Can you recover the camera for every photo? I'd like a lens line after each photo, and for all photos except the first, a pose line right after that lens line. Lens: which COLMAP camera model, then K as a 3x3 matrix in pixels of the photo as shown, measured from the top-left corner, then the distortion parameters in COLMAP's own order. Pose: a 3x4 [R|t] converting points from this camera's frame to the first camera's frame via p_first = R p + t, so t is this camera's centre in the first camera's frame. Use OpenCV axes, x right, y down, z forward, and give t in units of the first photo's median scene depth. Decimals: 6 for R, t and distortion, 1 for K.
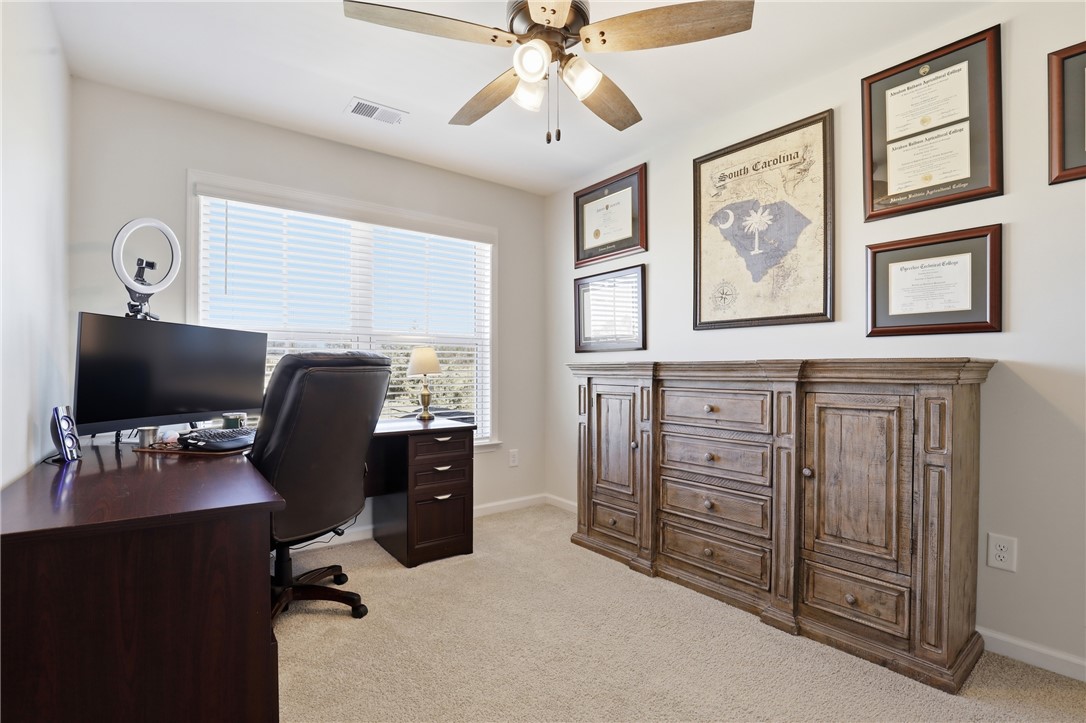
lens RADIAL K [[512.1, 0, 542.2], [0, 512.1, 367.4], [0, 0, 1]] dist [-0.003738, -0.000183]
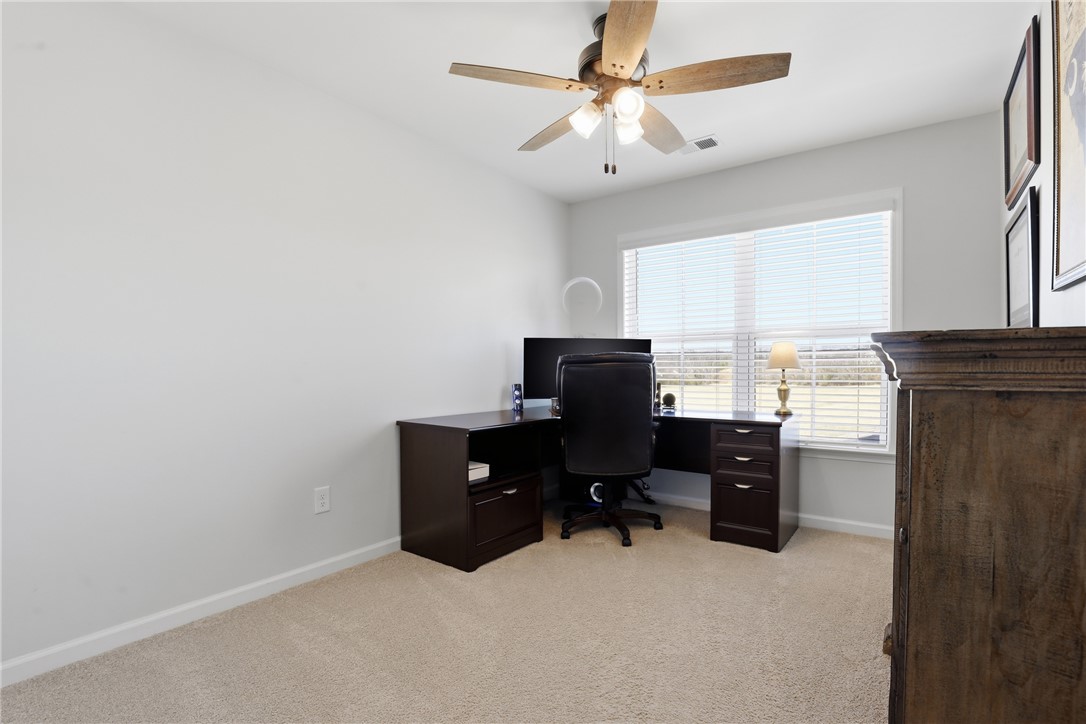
lens RADIAL K [[512.1, 0, 544.2], [0, 512.1, 365.1], [0, 0, 1]] dist [-0.003738, -0.000183]
pose [[0.285733, -0.003909, -0.958301, 0.694646], [0.004150, 0.999987, -0.002842, 0.007776], [0.958300, -0.003165, 0.285746, 0.314109]]
